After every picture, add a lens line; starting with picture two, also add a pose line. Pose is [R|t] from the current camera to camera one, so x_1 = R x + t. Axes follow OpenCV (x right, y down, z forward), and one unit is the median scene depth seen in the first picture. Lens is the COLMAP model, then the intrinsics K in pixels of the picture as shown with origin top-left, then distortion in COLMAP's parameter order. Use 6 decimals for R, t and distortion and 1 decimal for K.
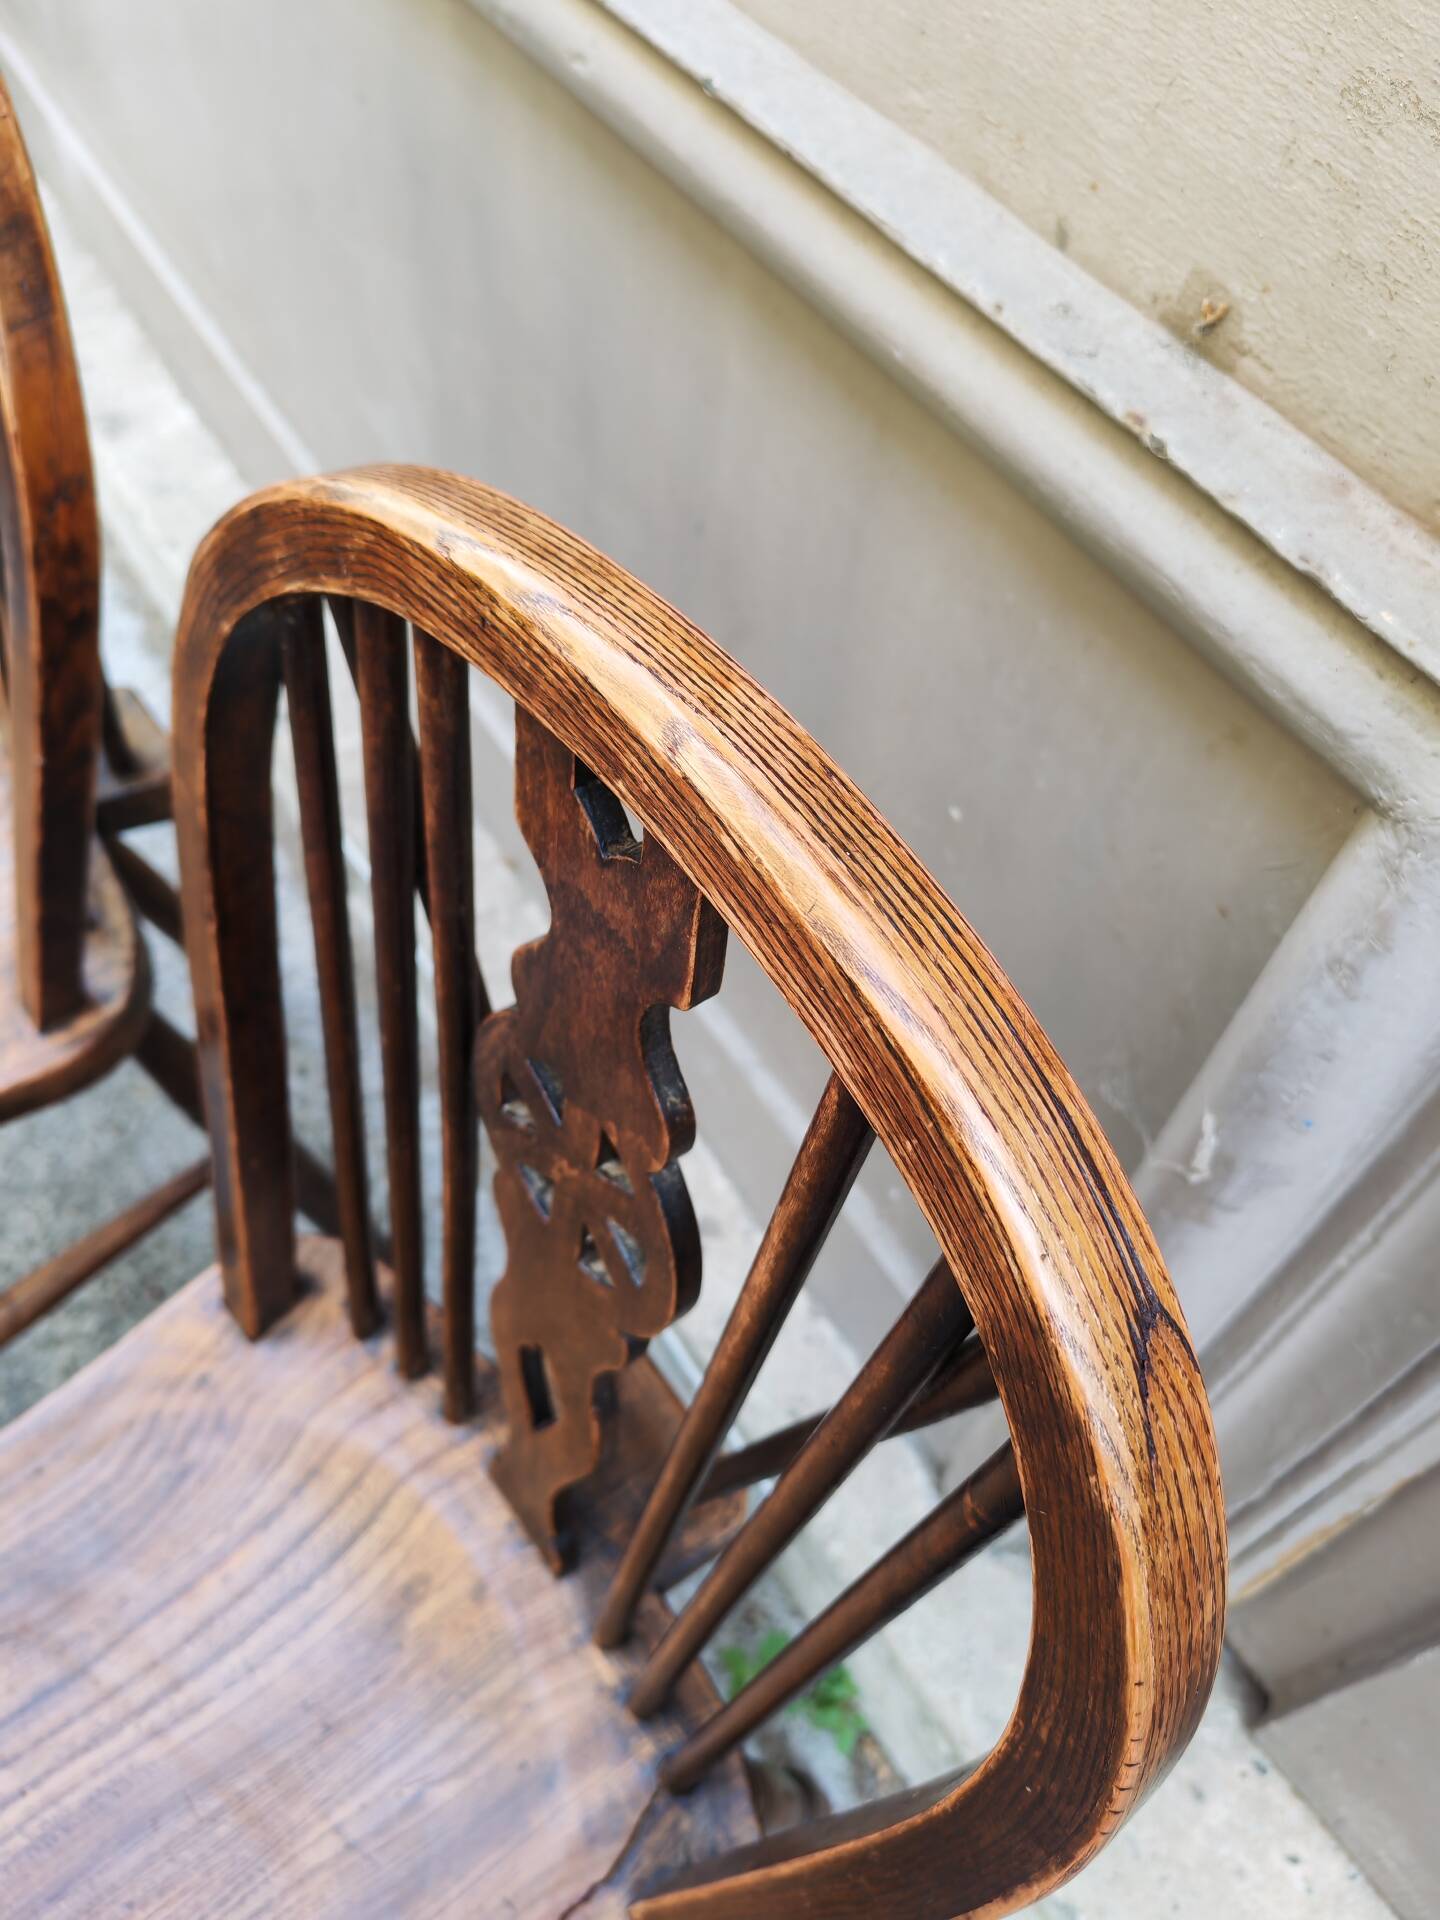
lens RADIAL K [[1515.5, 0, 706.2], [0, 1515.5, 964.4], [0, 0, 1]] dist [0.057474, -0.122314]
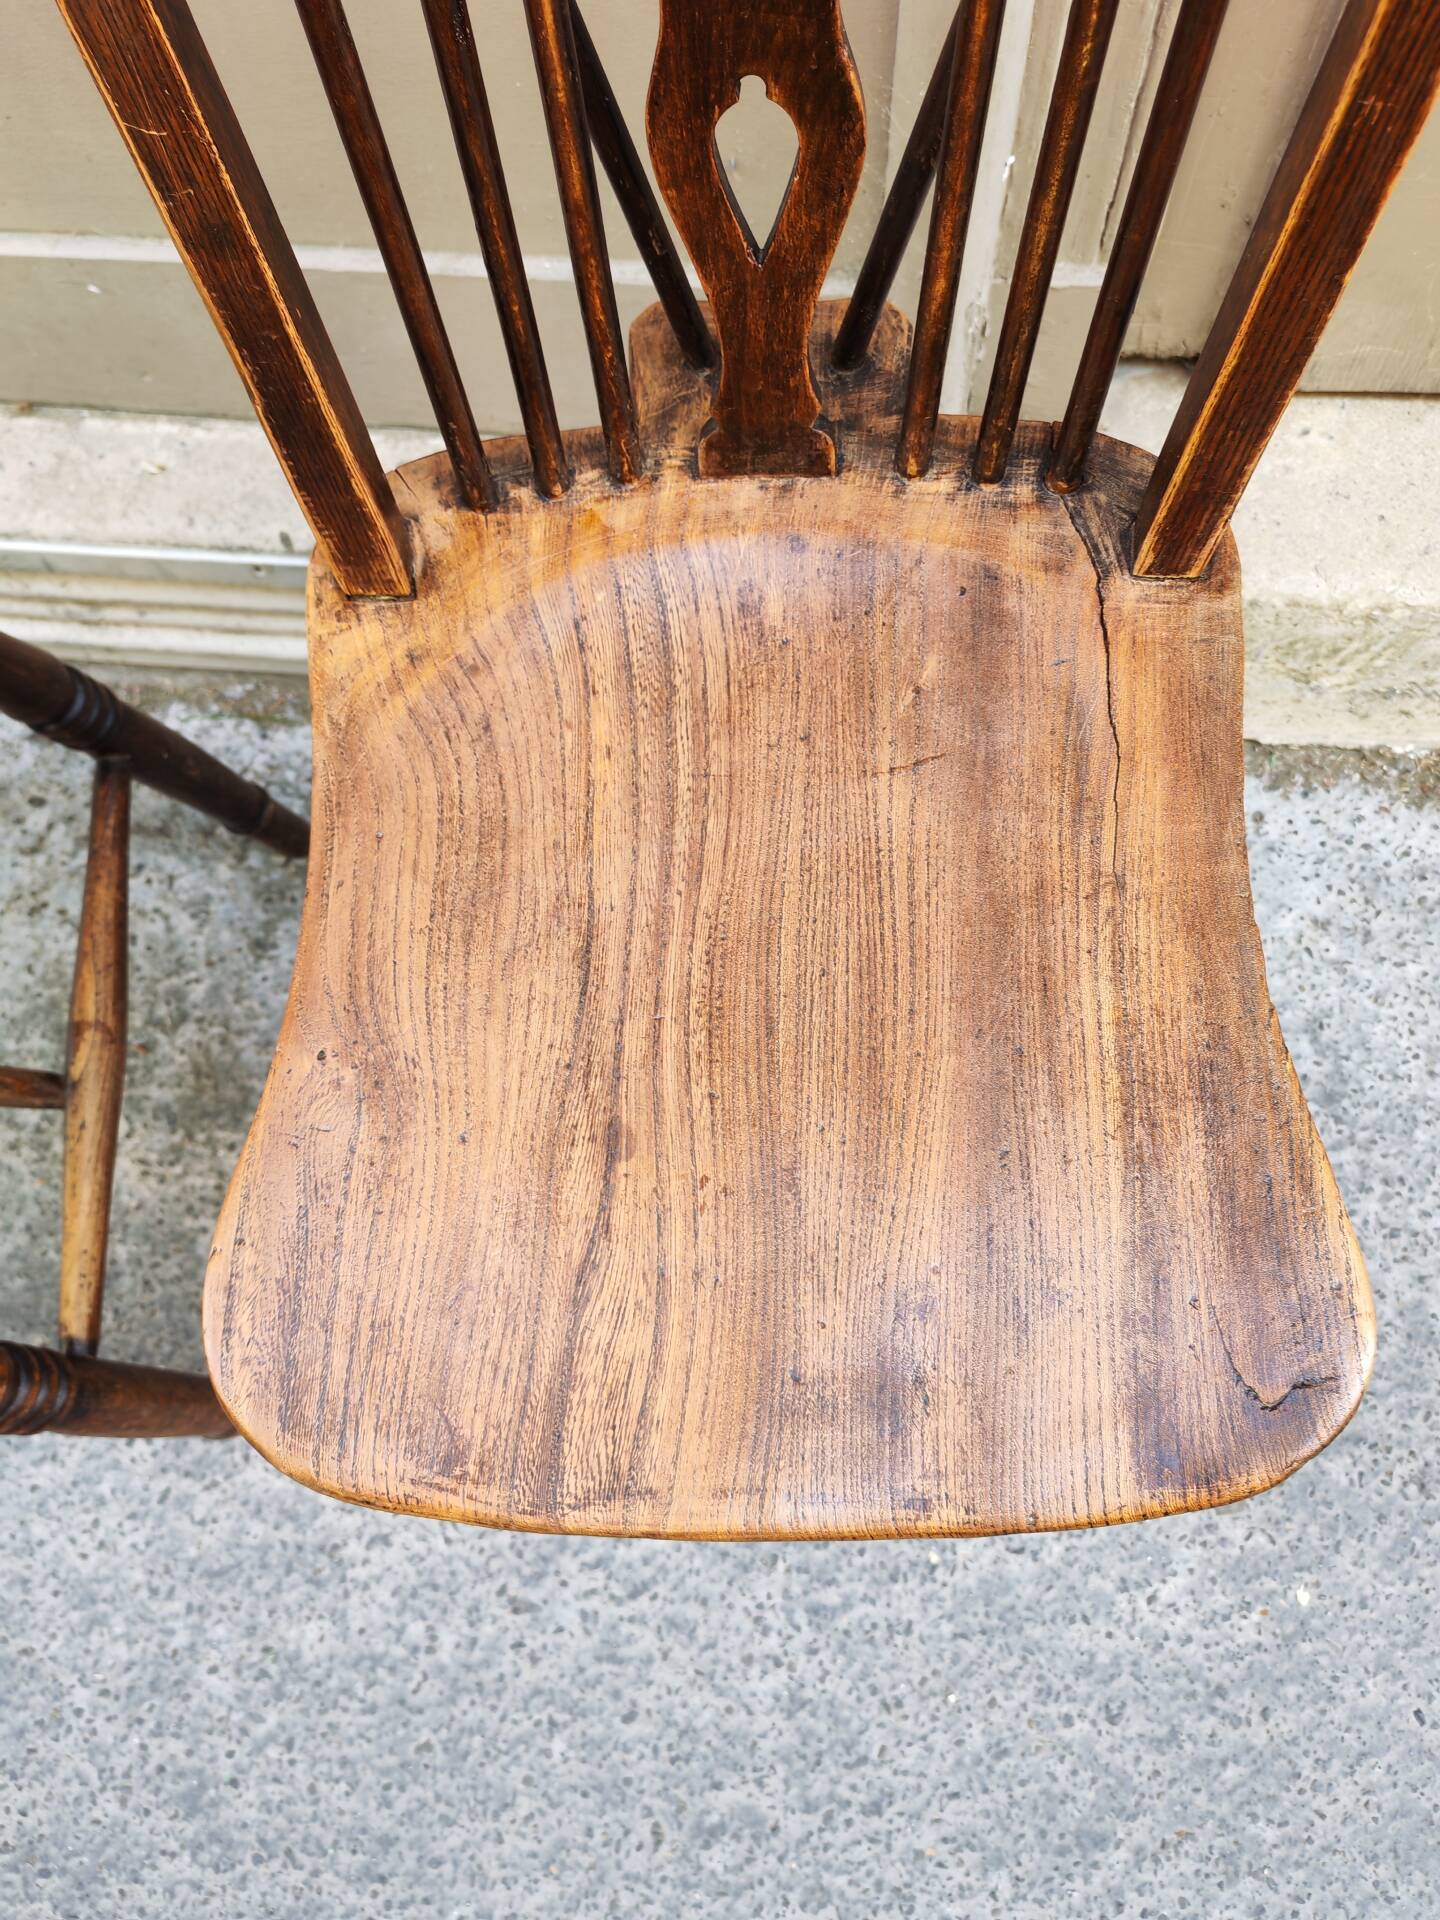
lens RADIAL K [[1476.4, 0, 695.2], [0, 1476.4, 951.8], [0, 0, 1]] dist [0.079251, -0.138373]
pose [[0.621902, -0.751202, 0.221208, -0.876464], [0.685762, 0.658817, 0.309339, 0.372765], [-0.378112, -0.040682, 0.924866, 0.231302]]
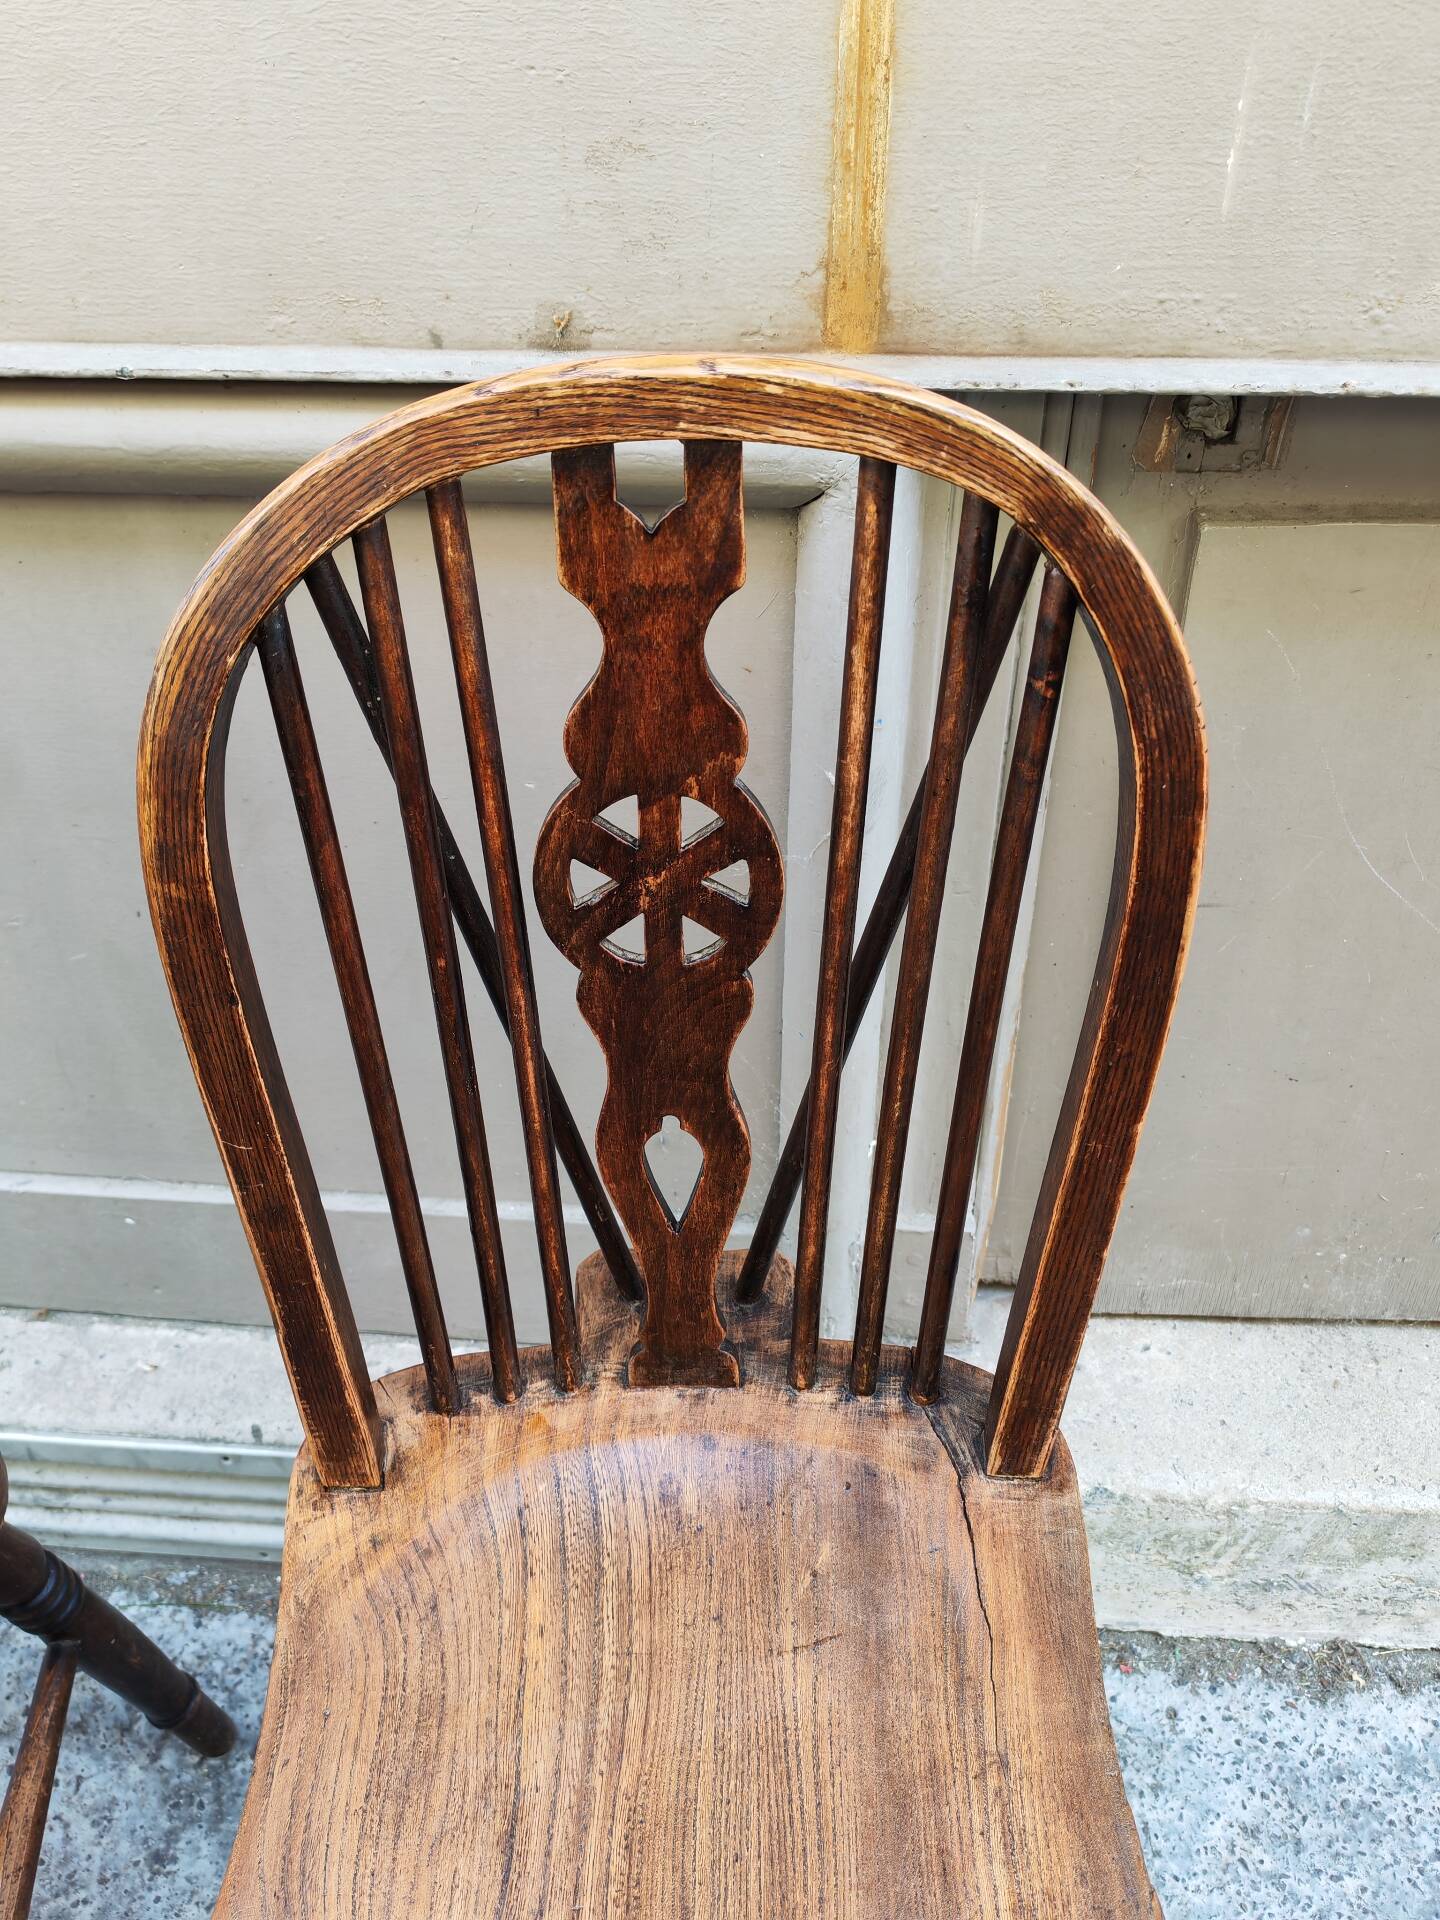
lens RADIAL K [[1480.3, 0, 696.5], [0, 1480.3, 975.6], [0, 0, 1]] dist [0.050992, -0.085697]
pose [[0.609712, -0.505214, 0.610746, -0.985048], [0.673635, 0.736340, -0.063388, 0.326323], [-0.417692, 0.450069, 0.789285, -0.050563]]
